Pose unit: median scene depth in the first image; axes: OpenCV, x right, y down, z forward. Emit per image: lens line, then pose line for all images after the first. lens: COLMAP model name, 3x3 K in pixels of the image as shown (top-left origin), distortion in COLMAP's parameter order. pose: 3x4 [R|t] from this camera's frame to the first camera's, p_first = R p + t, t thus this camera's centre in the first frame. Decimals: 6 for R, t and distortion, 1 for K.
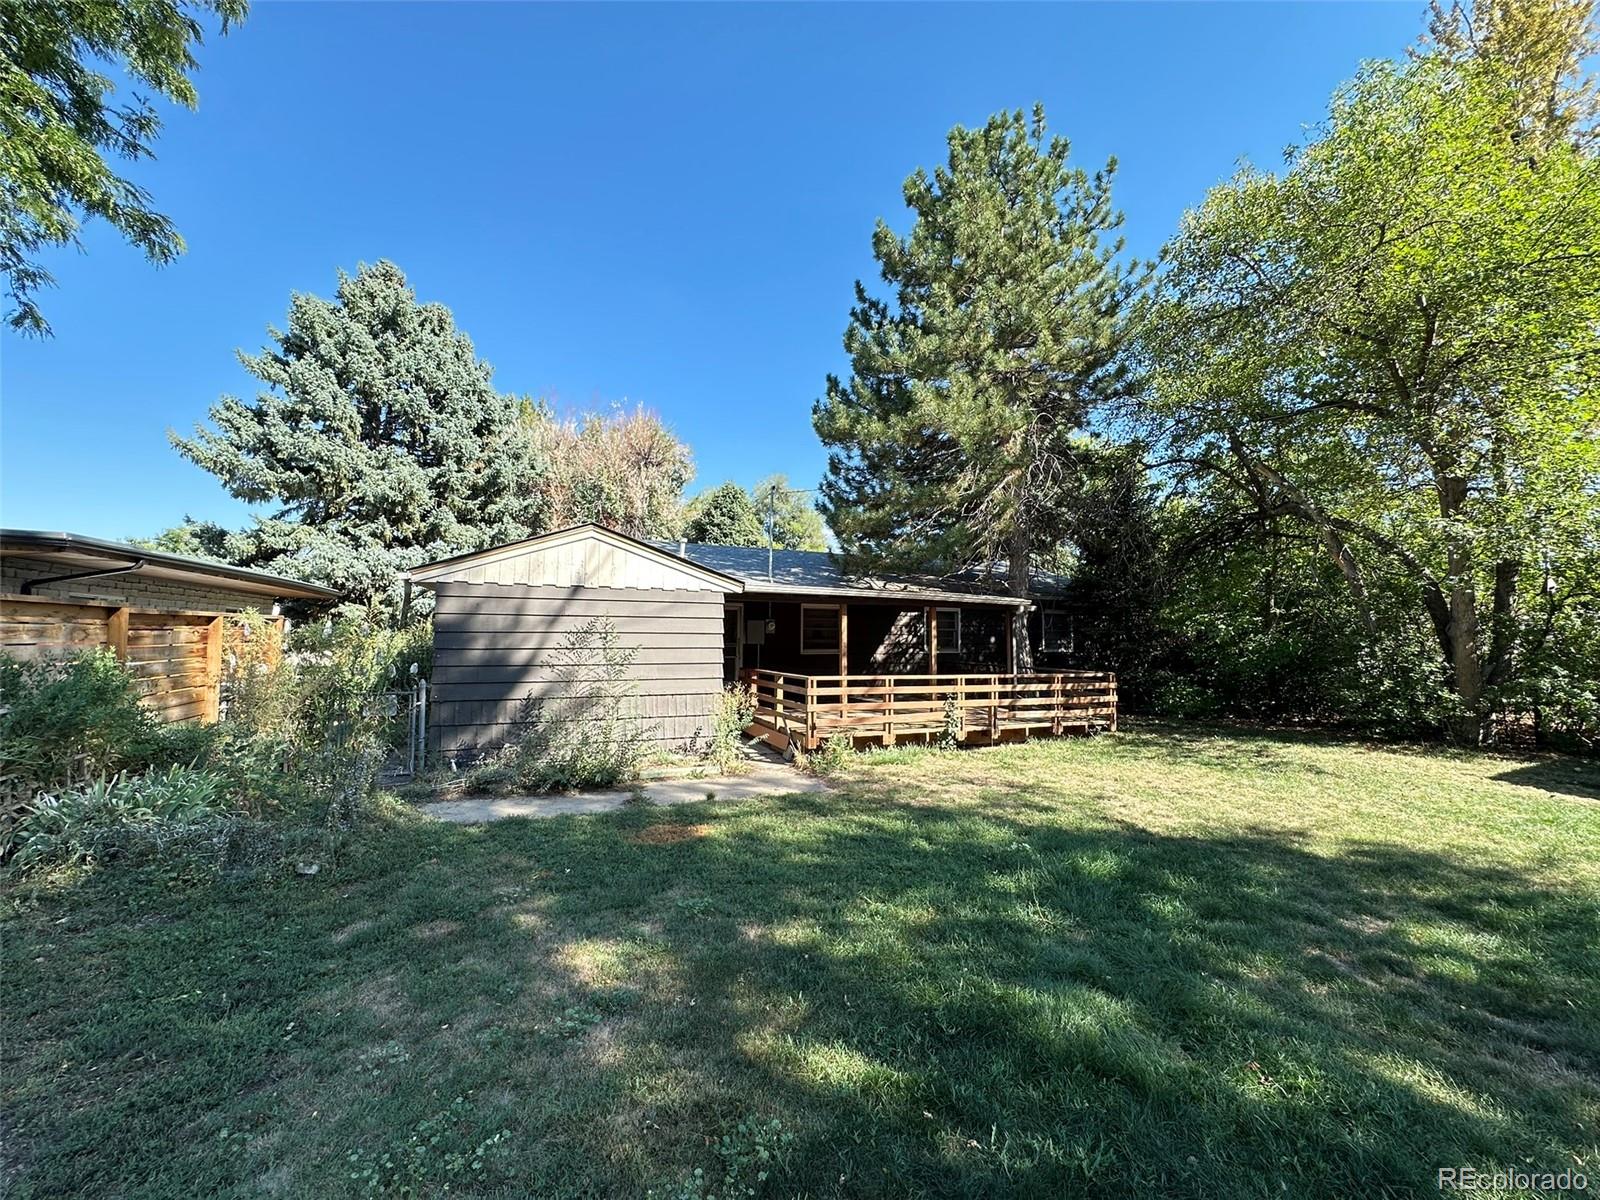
lens RADIAL K [[642.9, 0, 802.7], [0, 642.9, 595.5], [0, 0, 1]] dist [-0.000629, -0.000069]
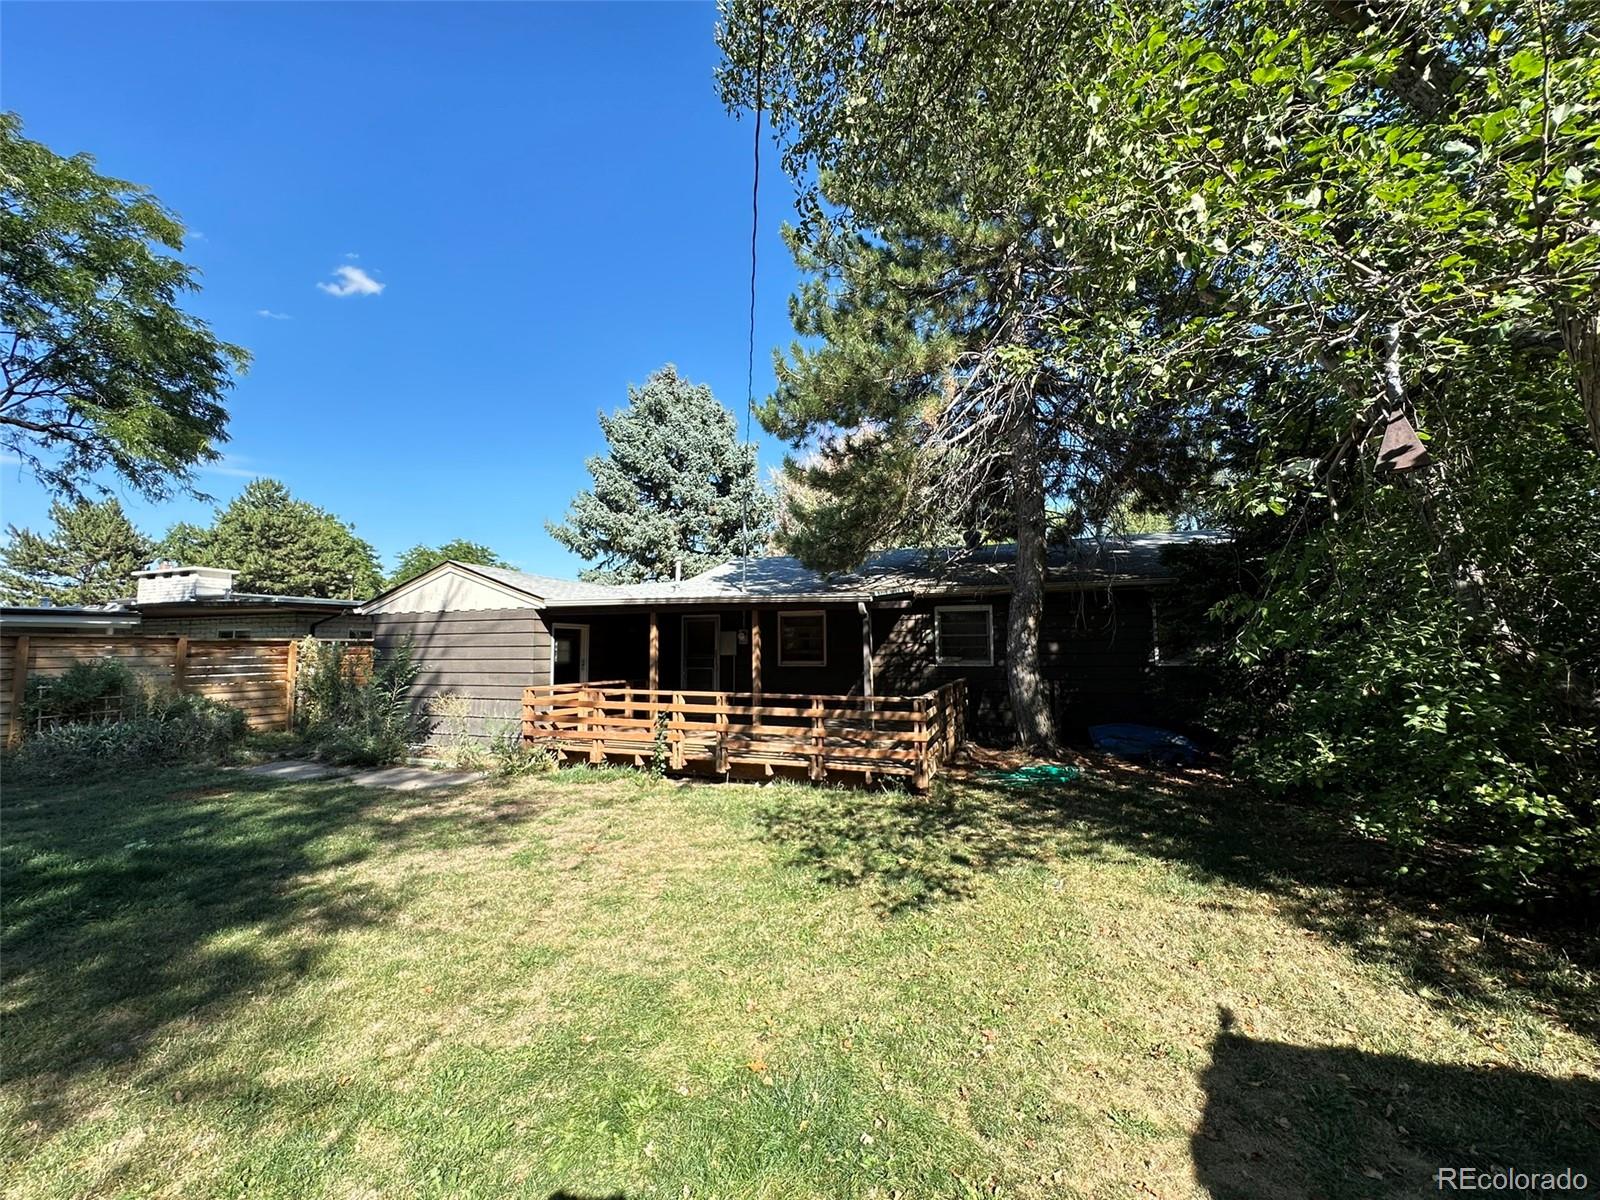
lens RADIAL K [[642.9, 0, 802.7], [0, 642.9, 595.5], [0, 0, 1]] dist [-0.000629, -0.000069]
pose [[0.736821, -0.066747, -0.672786, 0.889033], [0.053599, 0.997750, -0.040285, 0.038751], [0.673960, -0.006378, 0.738740, 0.459596]]
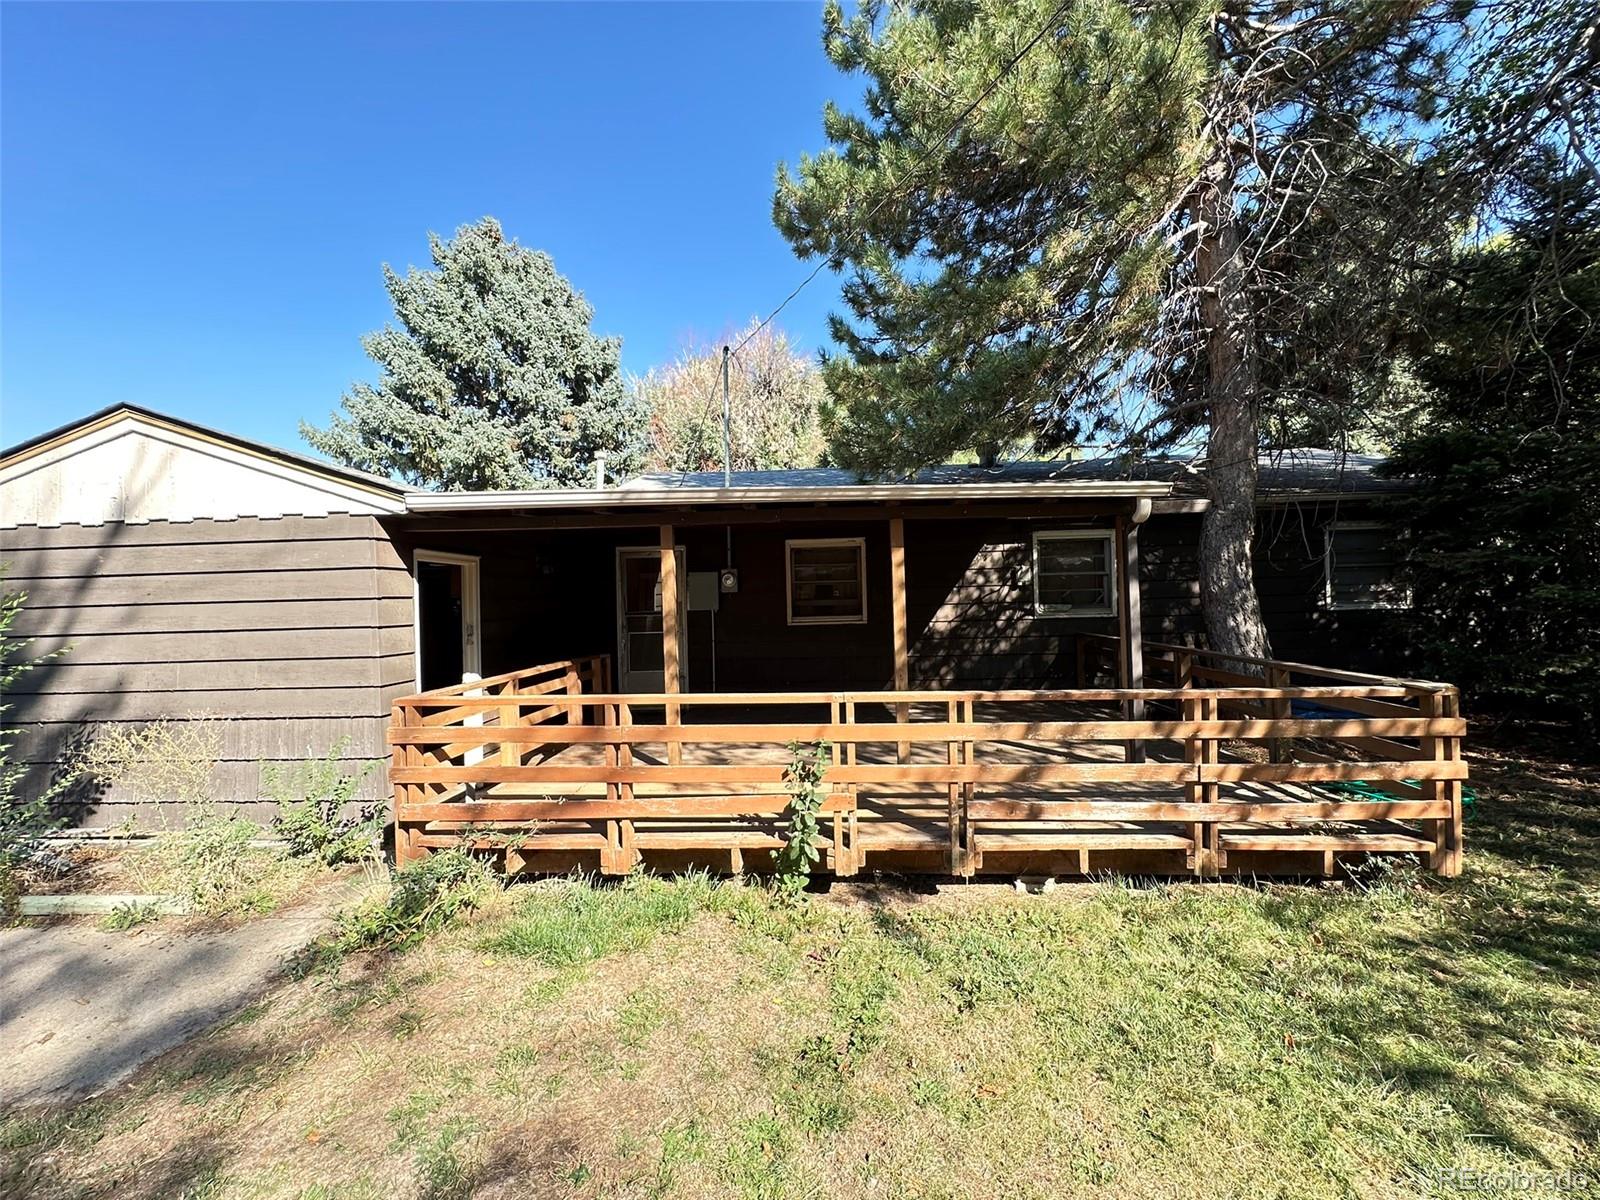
lens RADIAL K [[638.2, 0, 799.4], [0, 638.2, 597.0], [0, 0, 1]] dist [-0.002187, 0.000420]
pose [[0.904932, -0.031827, -0.424365, 0.353035], [0.059200, 0.996918, 0.051471, 0.048431], [0.421419, -0.071700, 0.904027, 0.638084]]
